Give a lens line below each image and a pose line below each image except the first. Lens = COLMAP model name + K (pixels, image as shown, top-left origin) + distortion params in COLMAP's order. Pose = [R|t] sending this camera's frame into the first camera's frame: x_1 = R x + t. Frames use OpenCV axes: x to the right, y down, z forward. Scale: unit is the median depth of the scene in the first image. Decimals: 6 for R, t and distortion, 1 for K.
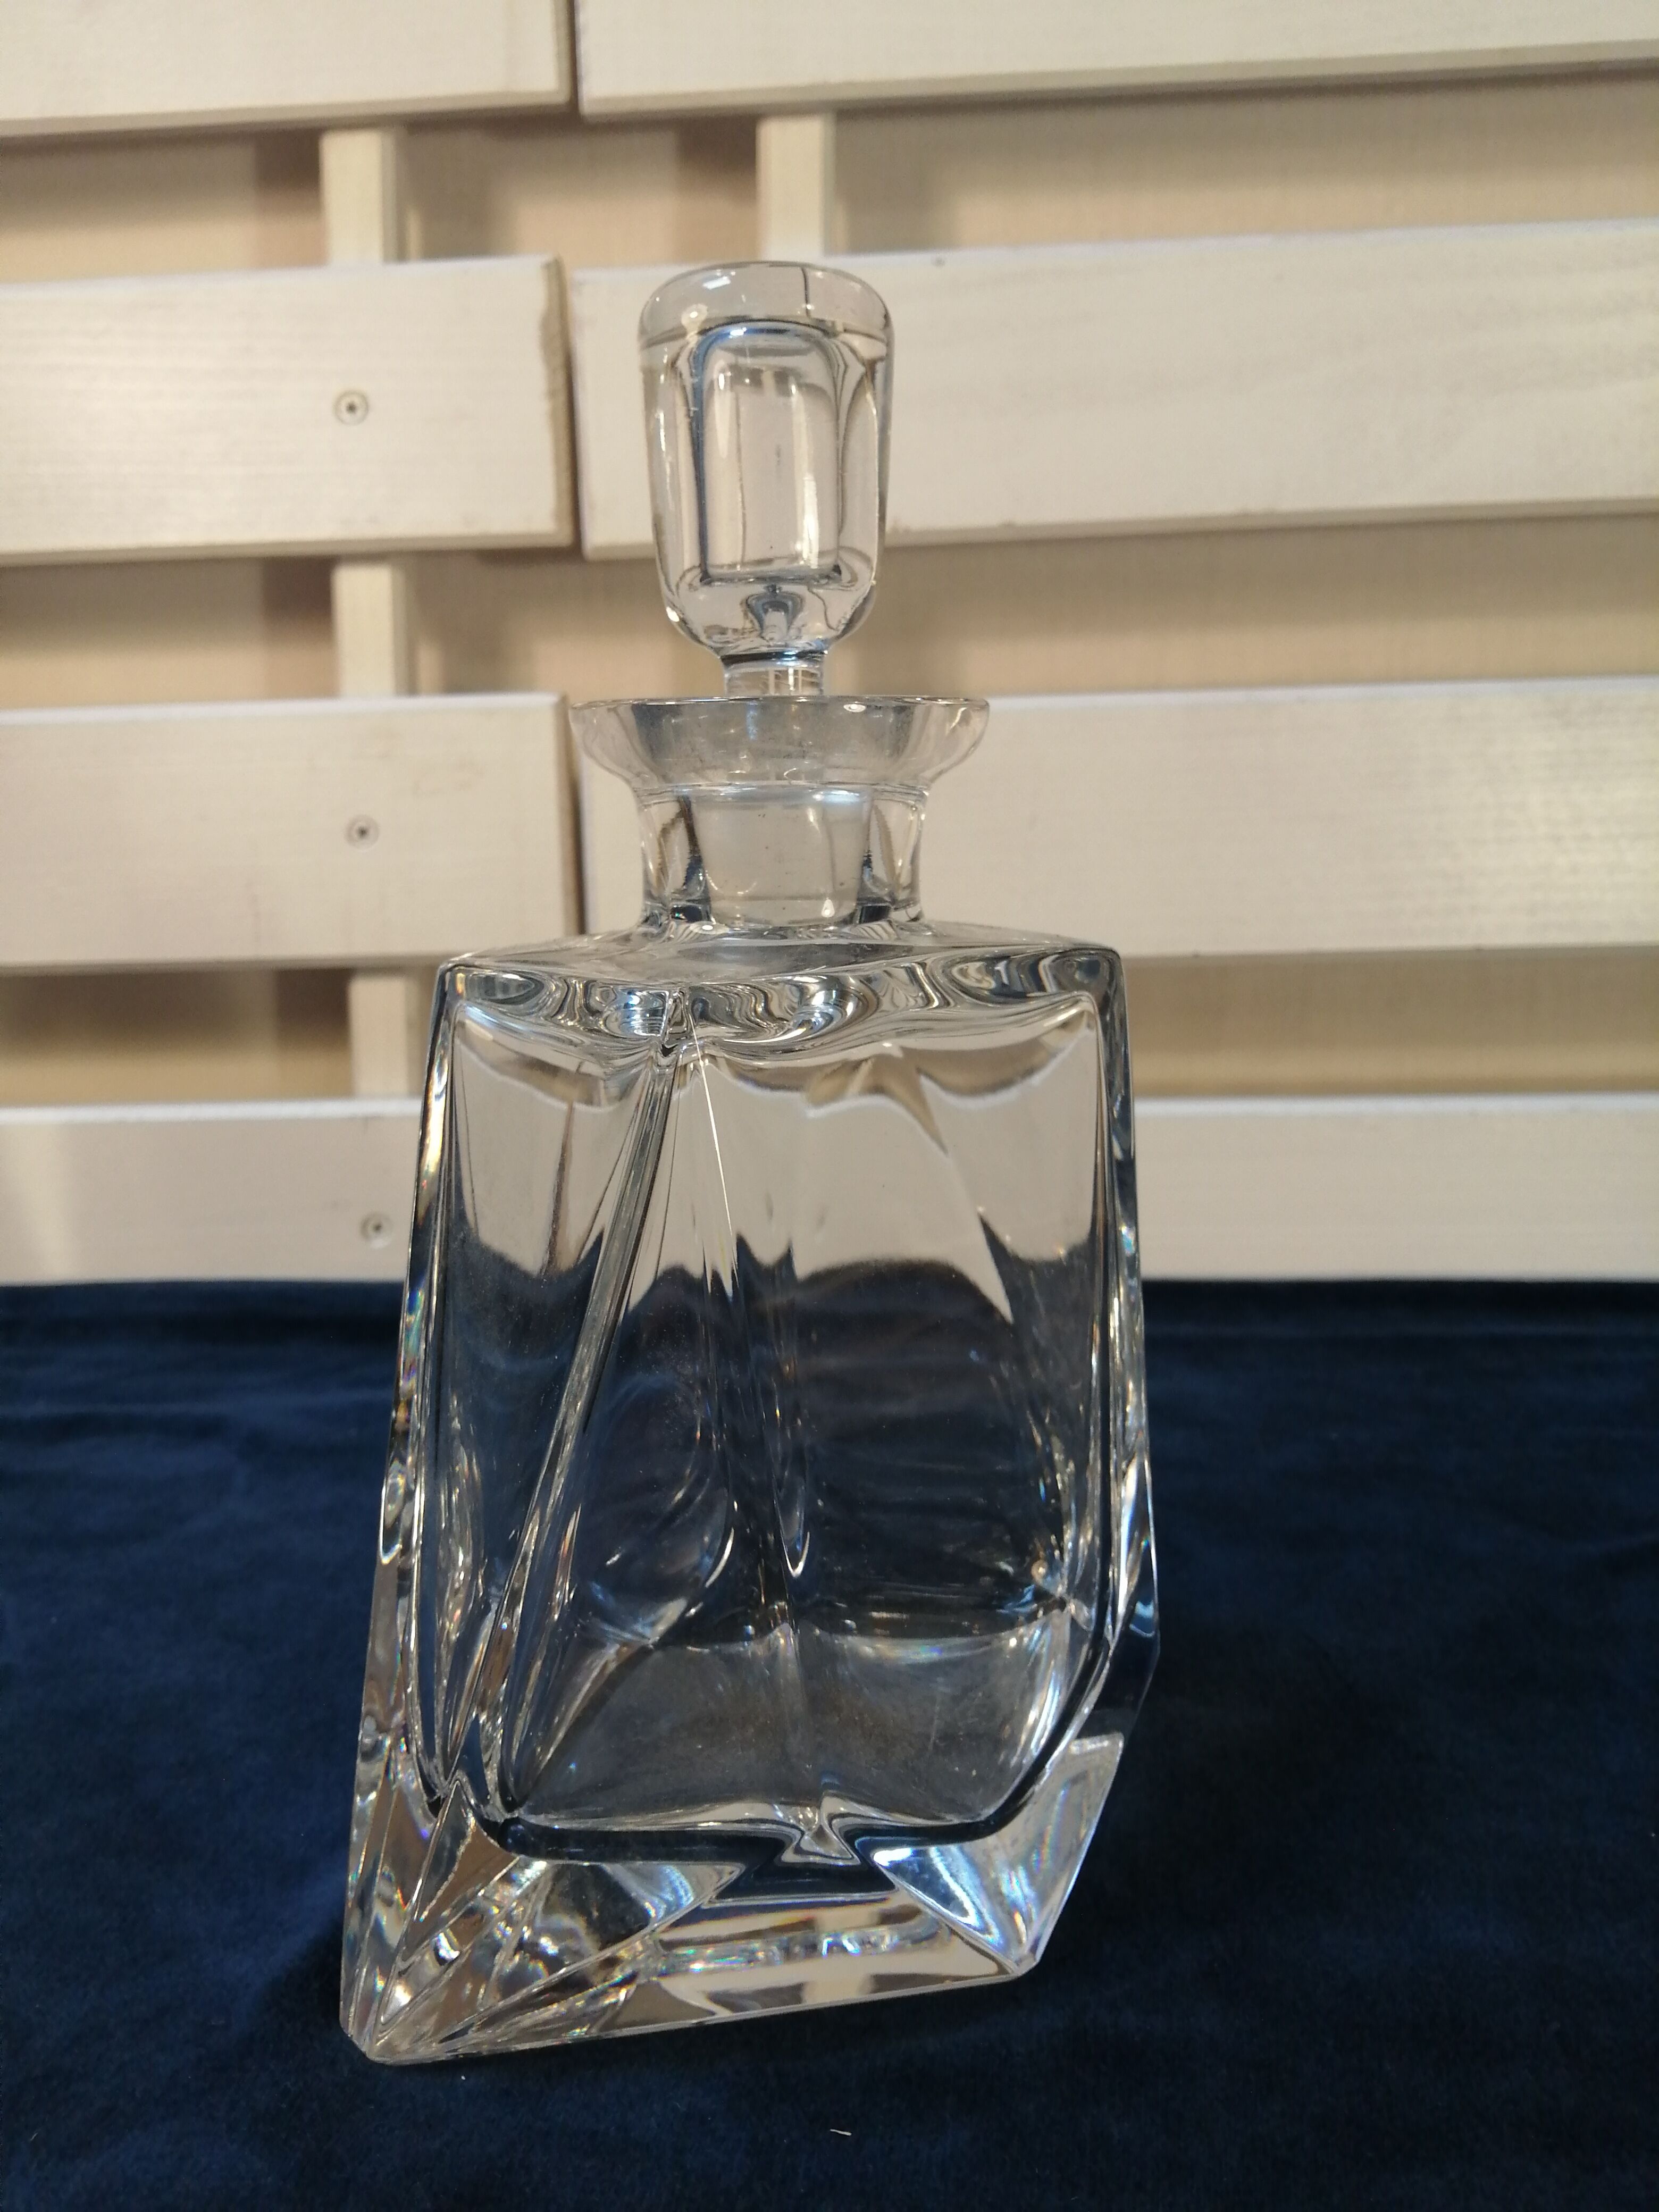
lens RADIAL K [[1799.4, 0, 834.5], [0, 1799.4, 1106.6], [0, 0, 1]] dist [-0.010193, -0.022714]
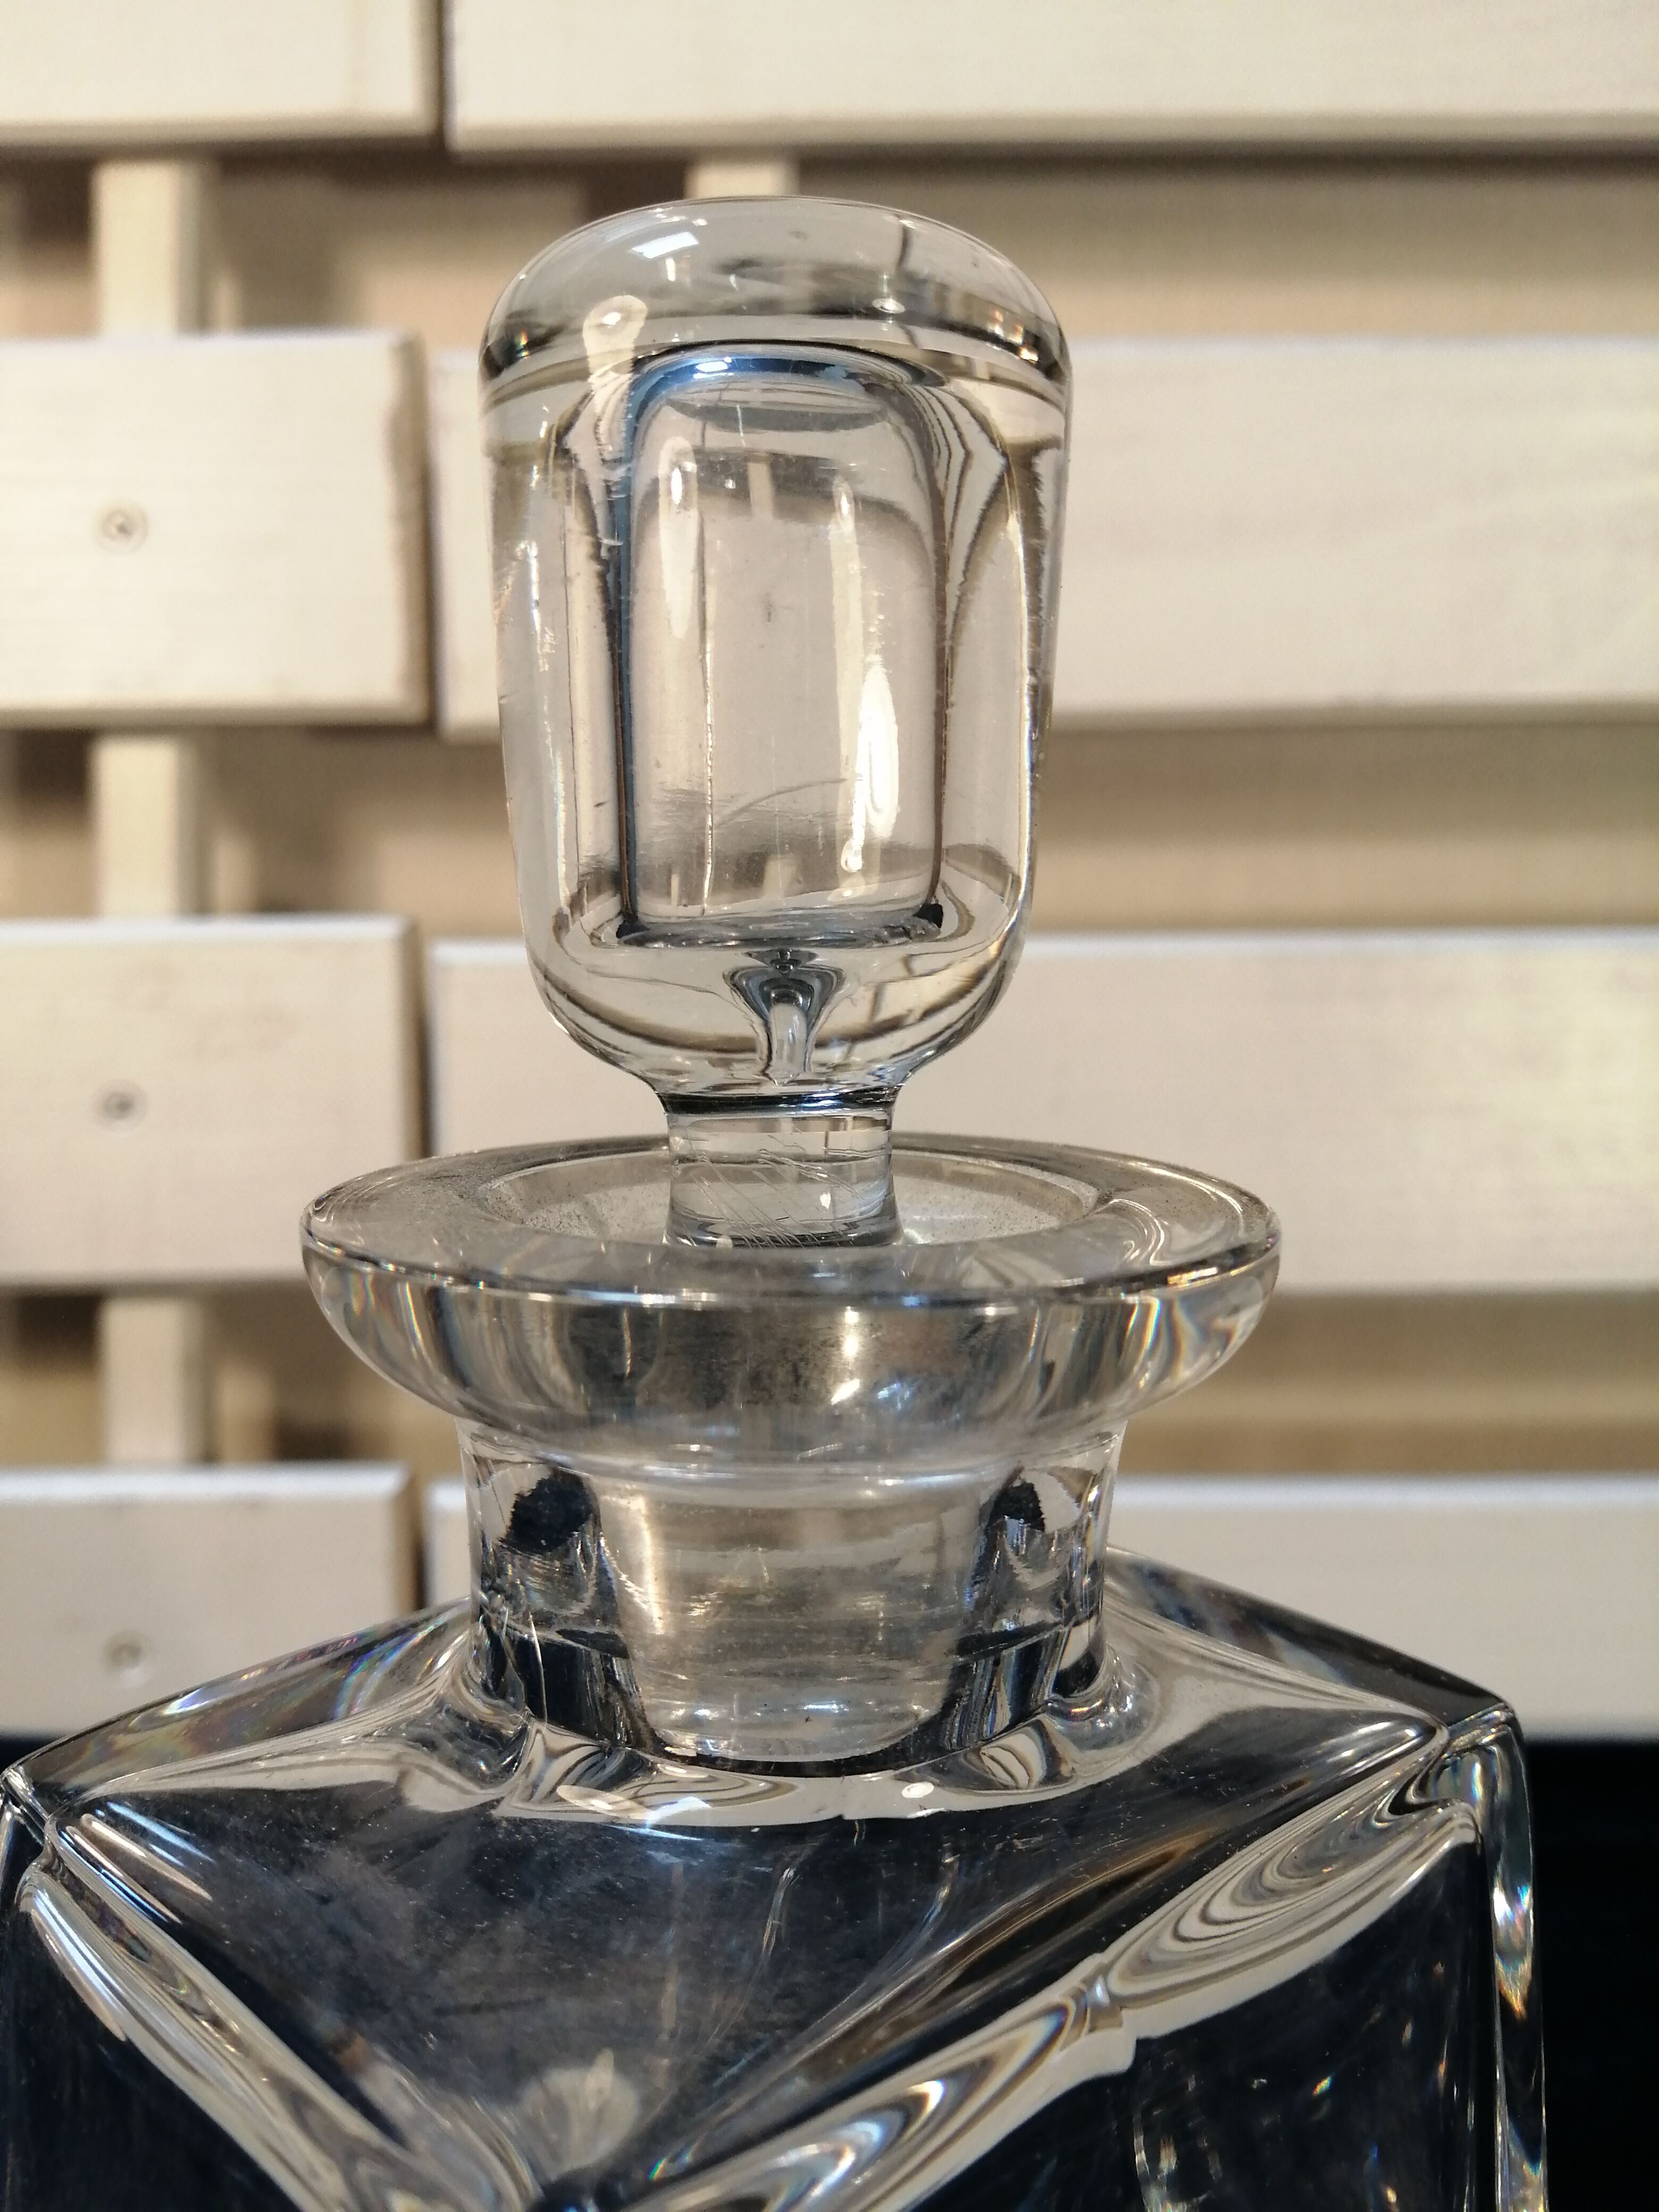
lens RADIAL K [[1799.4, 0, 818.9], [0, 1799.4, 1092.9], [0, 0, 1]] dist [-0.010193, -0.022714]
pose [[0.998529, 0.012249, 0.052826, -0.024650], [-0.008165, 0.997010, -0.076844, -0.111375], [-0.053609, 0.076299, 0.995643, 0.288008]]
